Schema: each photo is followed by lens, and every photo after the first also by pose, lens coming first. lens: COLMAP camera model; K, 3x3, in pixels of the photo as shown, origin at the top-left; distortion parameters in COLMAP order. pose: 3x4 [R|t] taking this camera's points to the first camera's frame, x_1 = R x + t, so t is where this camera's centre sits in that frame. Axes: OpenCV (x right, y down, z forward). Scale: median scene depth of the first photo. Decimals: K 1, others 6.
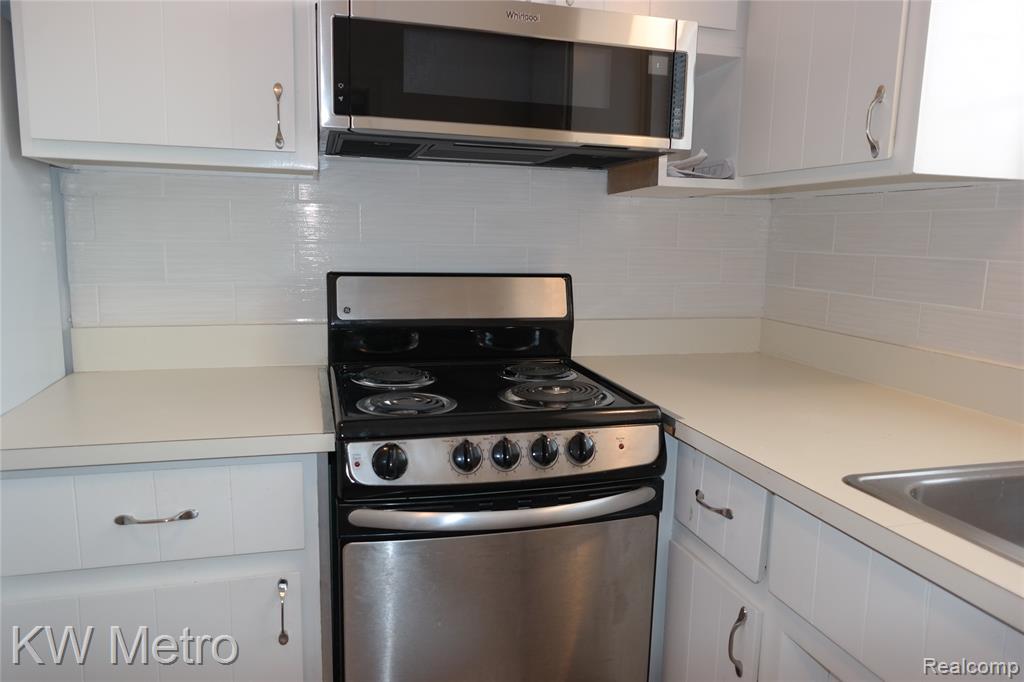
lens RADIAL K [[684.0, 0, 512.0], [0, 684.0, 341.0], [0, 0, 1]] dist [-0.056098, 0.000709]
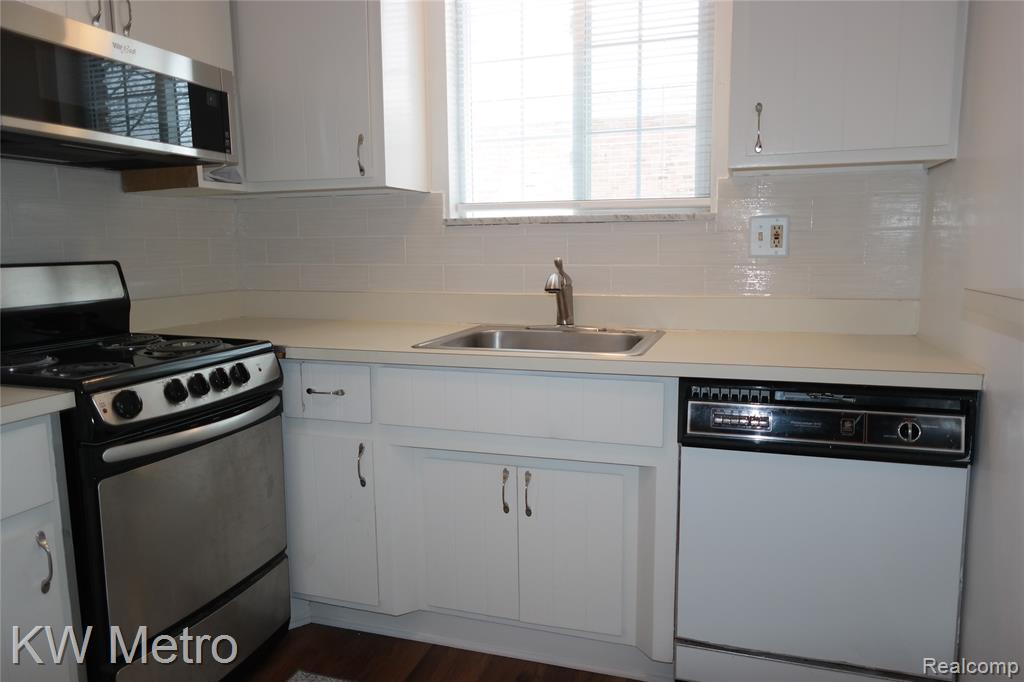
lens RADIAL K [[705.7, 0, 512.0], [0, 705.7, 341.0], [0, 0, 1]] dist [-0.003182, 0.001937]
pose [[0.562362, -0.141284, 0.814732, -0.667929], [0.146321, 0.986749, 0.070116, 0.060967], [-0.813842, 0.079782, 0.575583, -0.266308]]
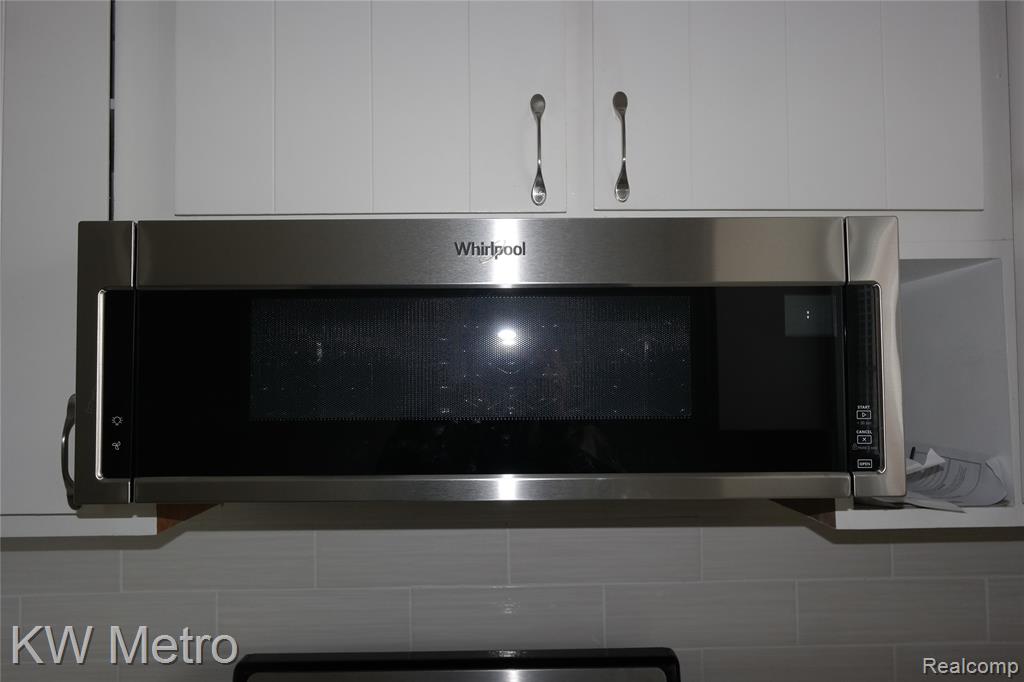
lens RADIAL K [[705.7, 0, 512.0], [0, 705.7, 341.0], [0, 0, 1]] dist [-0.003182, 0.001937]
pose [[0.965186, -0.038534, -0.258710, 0.147623], [-0.012124, 0.981434, -0.191414, -0.302472], [0.261283, 0.187887, 0.946800, 0.509971]]
